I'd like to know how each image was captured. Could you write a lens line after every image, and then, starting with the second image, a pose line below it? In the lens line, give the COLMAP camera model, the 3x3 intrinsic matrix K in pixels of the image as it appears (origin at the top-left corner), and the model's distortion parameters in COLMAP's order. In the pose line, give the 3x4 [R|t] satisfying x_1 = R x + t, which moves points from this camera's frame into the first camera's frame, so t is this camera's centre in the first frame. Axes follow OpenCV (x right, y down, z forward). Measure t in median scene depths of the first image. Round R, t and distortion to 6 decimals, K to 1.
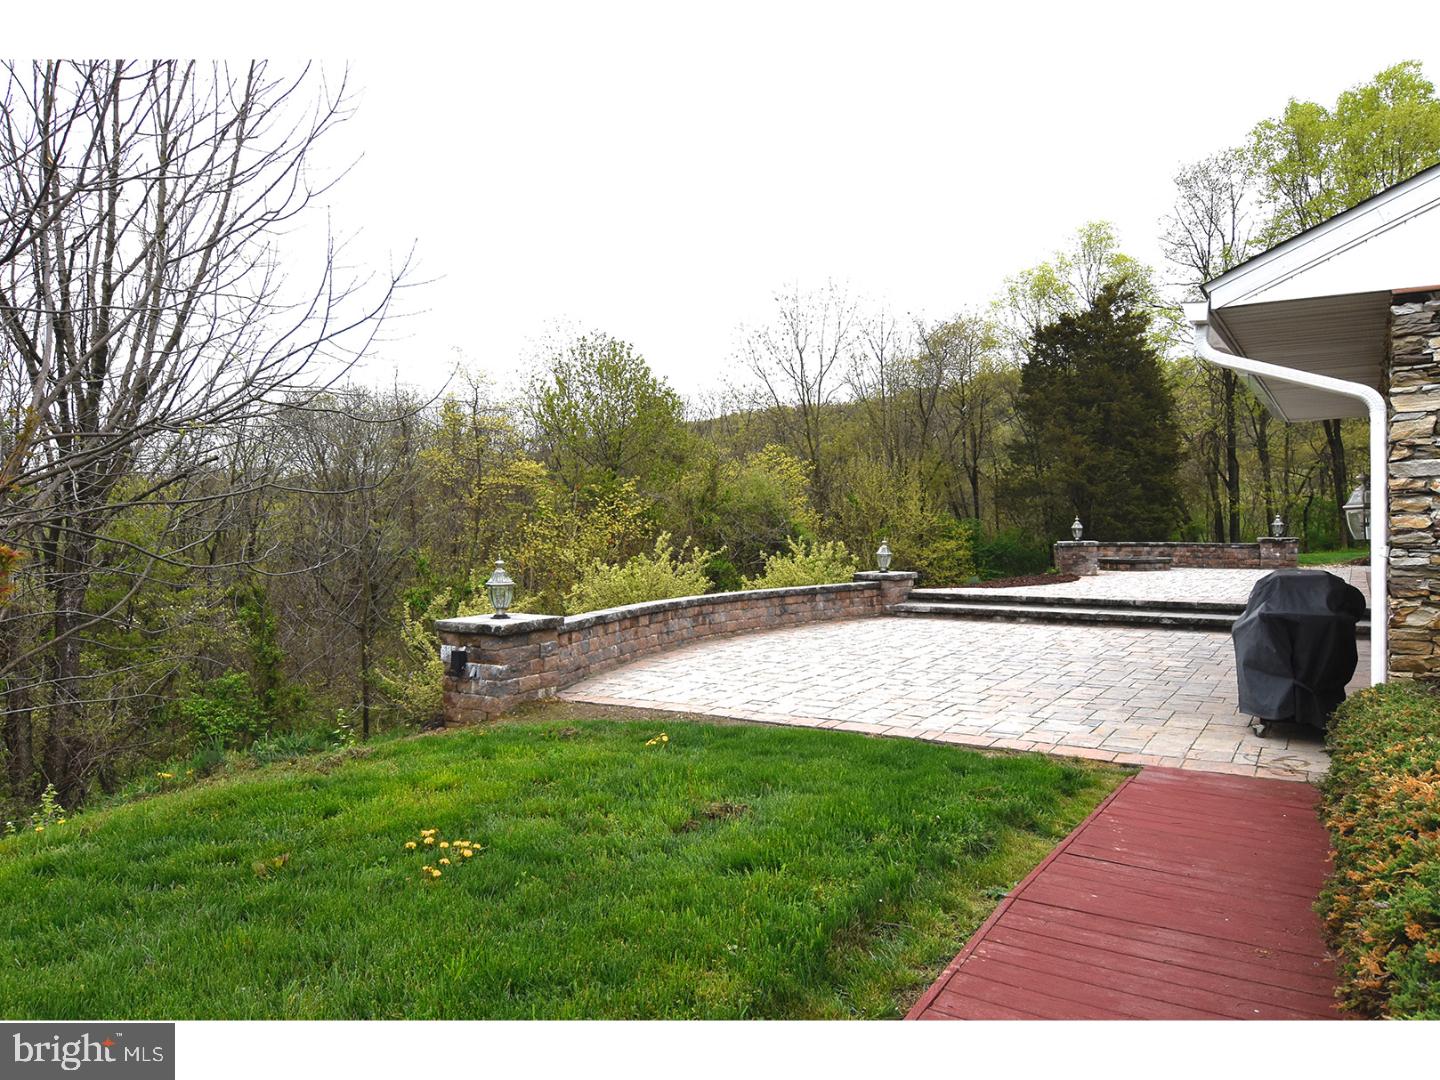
lens RADIAL K [[985.8, 0, 720.0], [0, 985.8, 540.0], [0, 0, 1]] dist [0.046102, -0.001880]
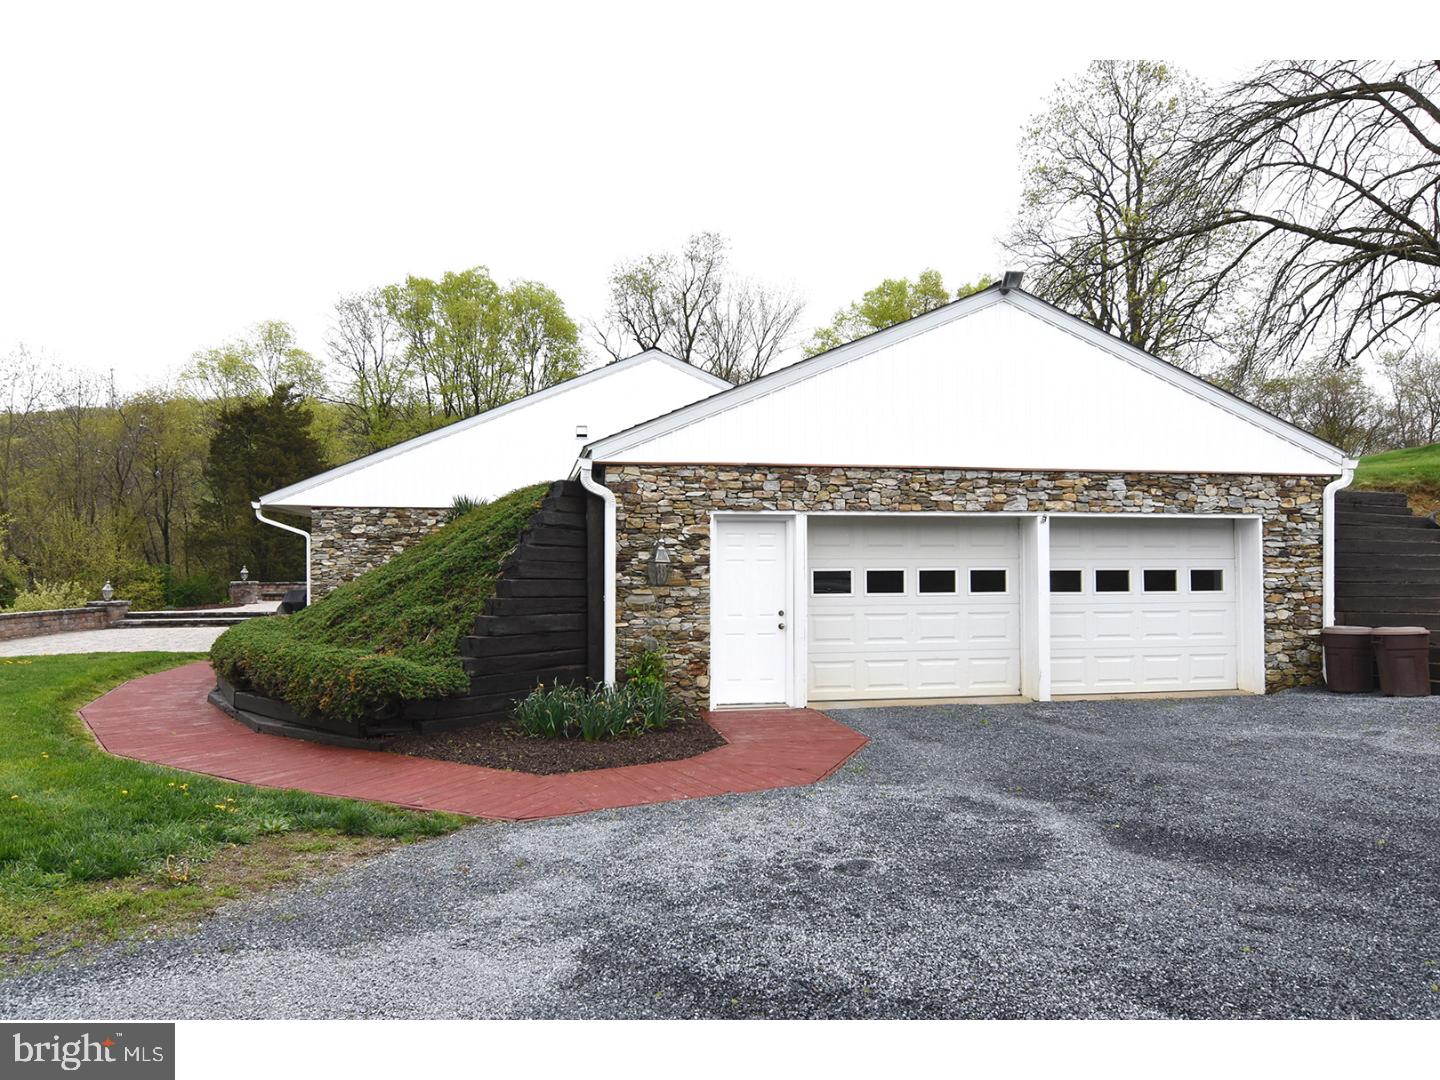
lens RADIAL K [[1088.2, 0, 720.0], [0, 1088.2, 540.0], [0, 0, 1]] dist [0.162071, -0.177486]
pose [[0.753242, 0.019198, 0.657463, -0.203134], [0.006889, 0.999289, -0.037072, 0.005872], [-0.657707, 0.032454, 0.752574, -0.726009]]
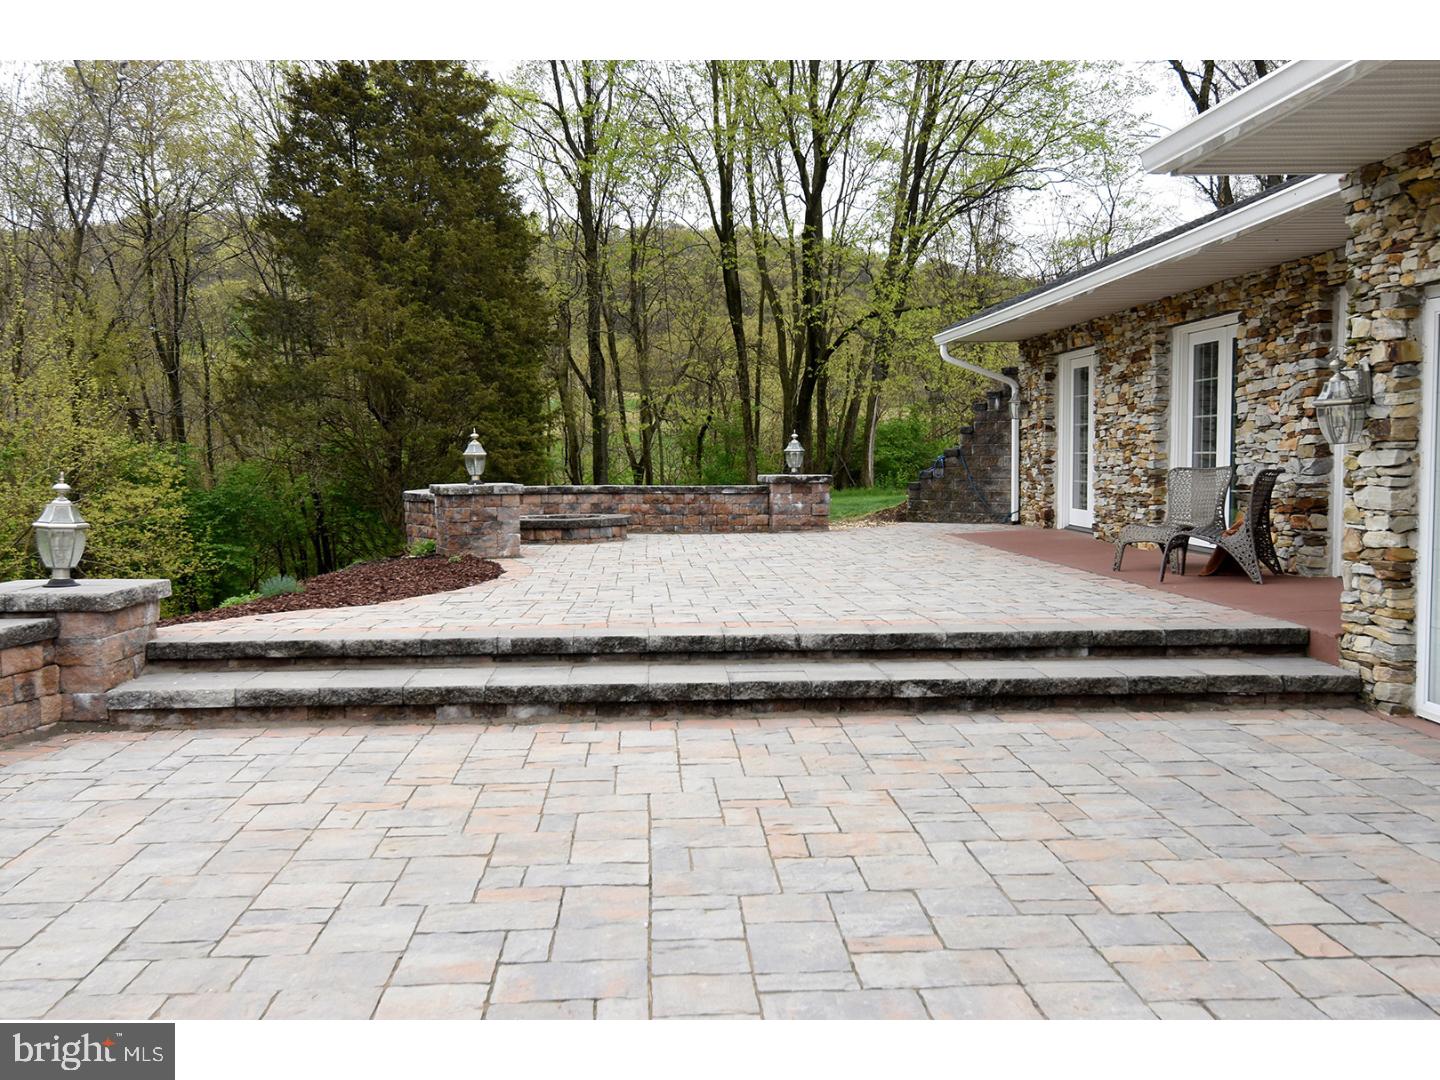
lens RADIAL K [[1495.4, 0, 720.0], [0, 1495.4, 540.0], [0, 0, 1]] dist [0.032181, -0.016802]
pose [[0.804804, -0.030929, 0.592734, 0.037475], [0.010322, 0.999220, 0.038124, 0.001856], [-0.593450, -0.024564, 0.804496, 0.358041]]
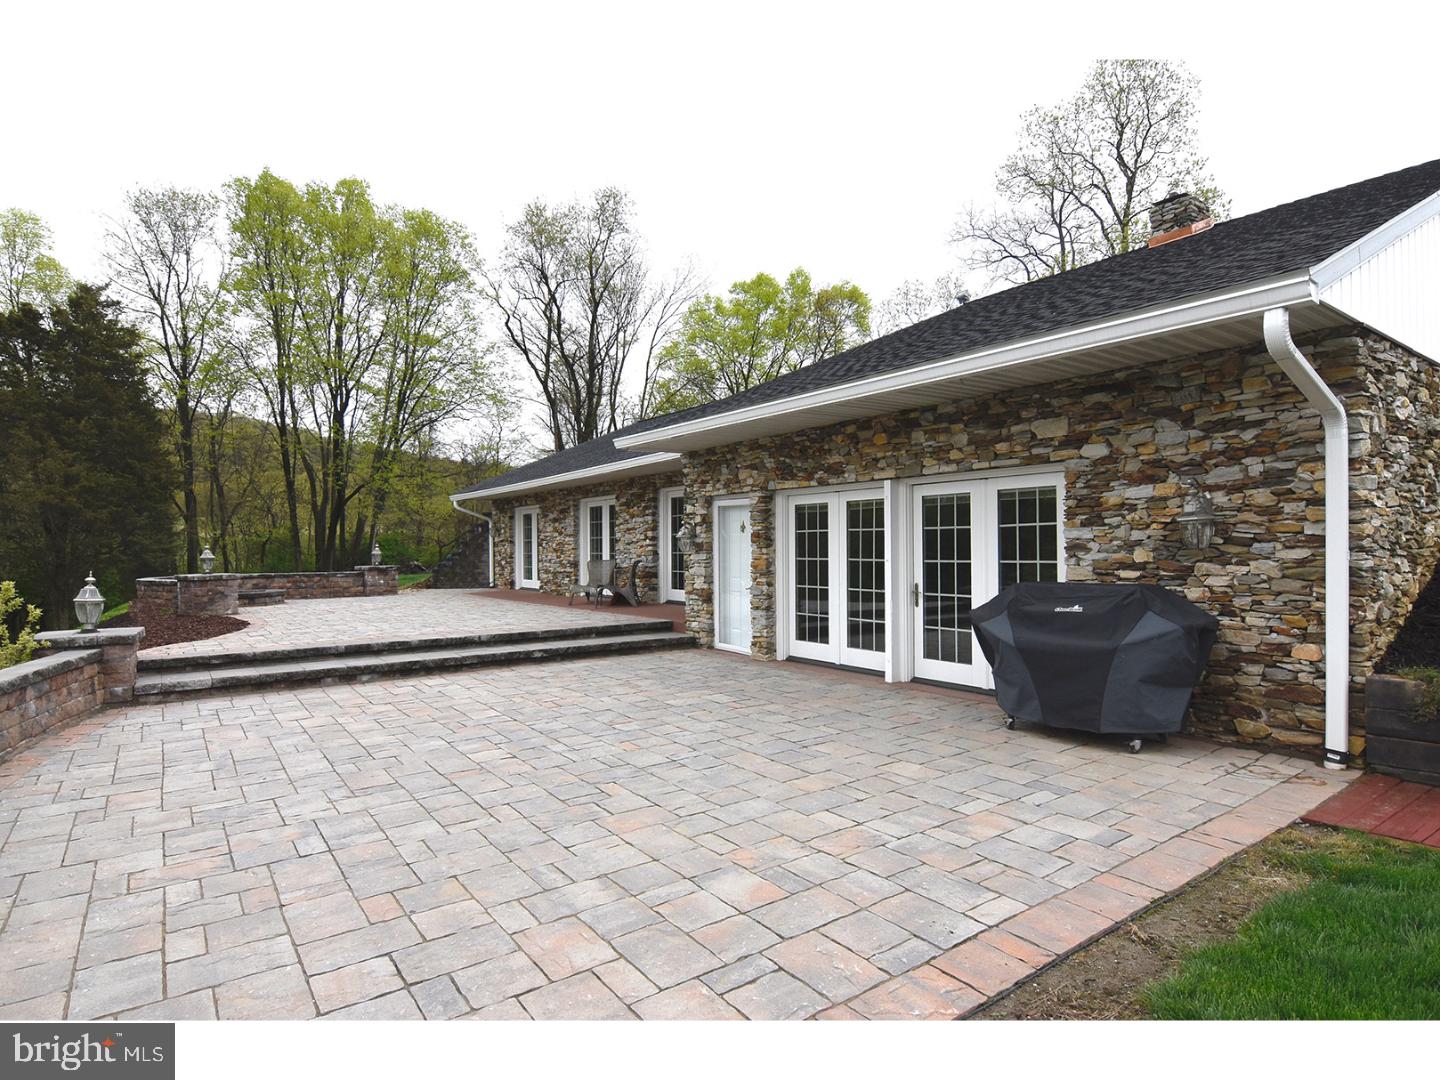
lens RADIAL K [[808.5, 0, 722.0], [0, 808.5, 538.0], [0, 0, 1]] dist [-0.000876, -0.002008]
pose [[0.360492, 0.013688, 0.932662, -0.104614], [0.026176, 0.999350, -0.024785, -0.000746], [-0.932395, 0.033348, 0.359900, 0.347672]]
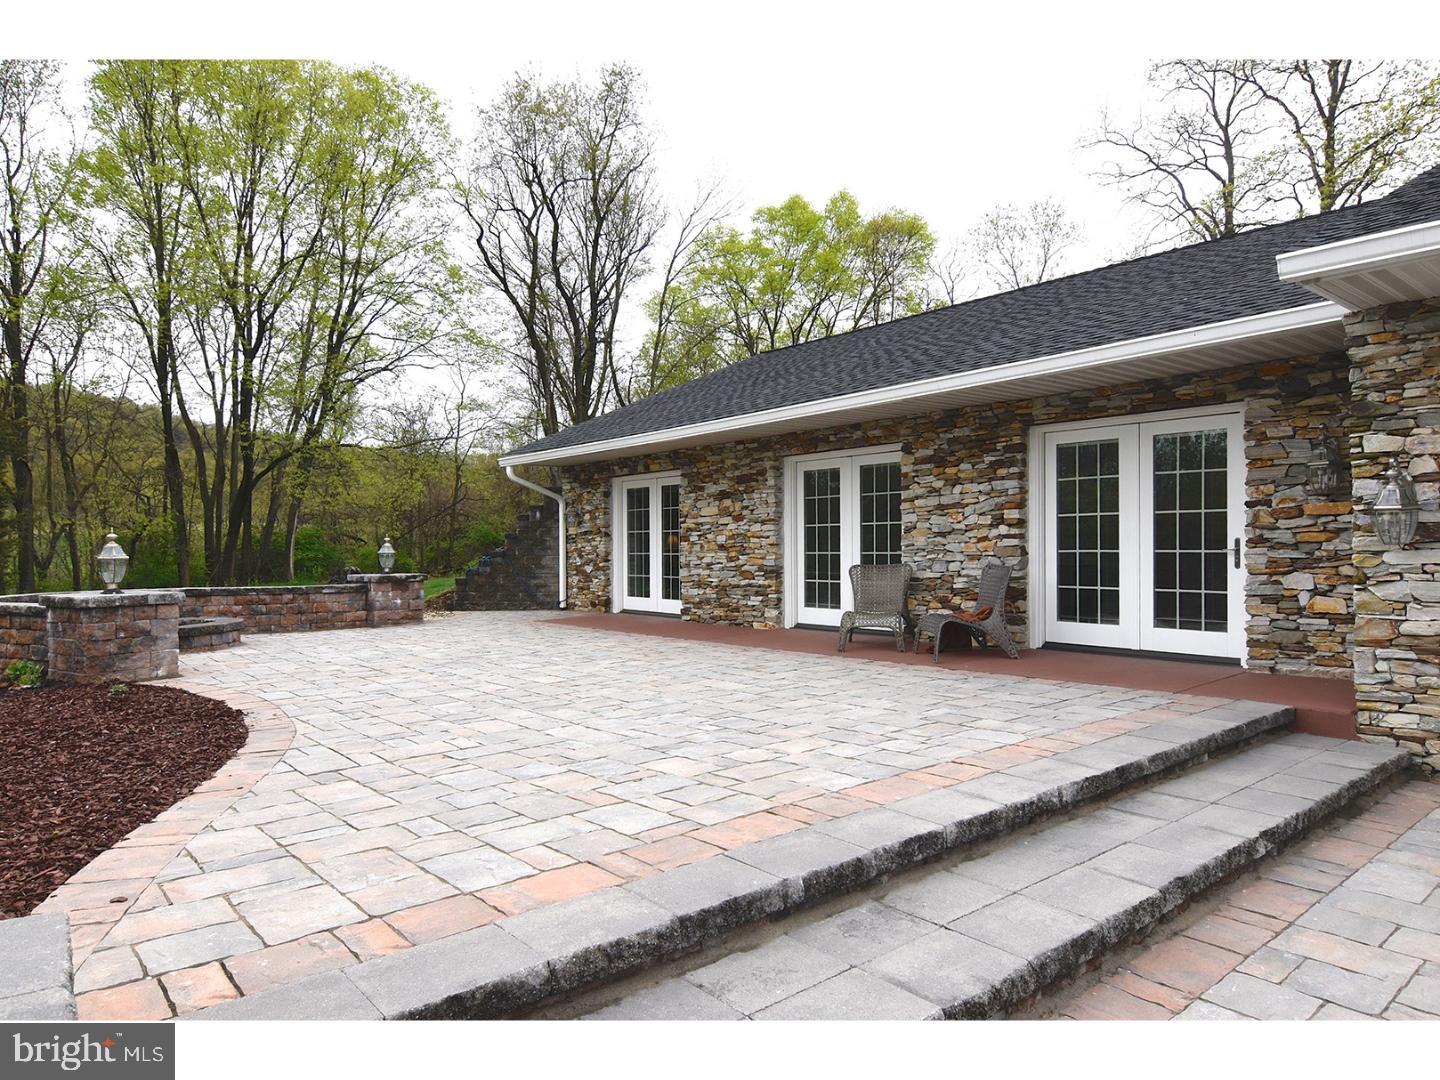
lens RADIAL K [[891.9, 0, 697.5], [0, 891.9, 543.7], [0, 0, 1]] dist [0.004501, -0.013251]
pose [[0.283491, 0.011366, 0.958908, 0.085104], [0.024674, 0.999512, -0.019142, -0.005550], [-0.958657, 0.029087, 0.283072, 0.651114]]
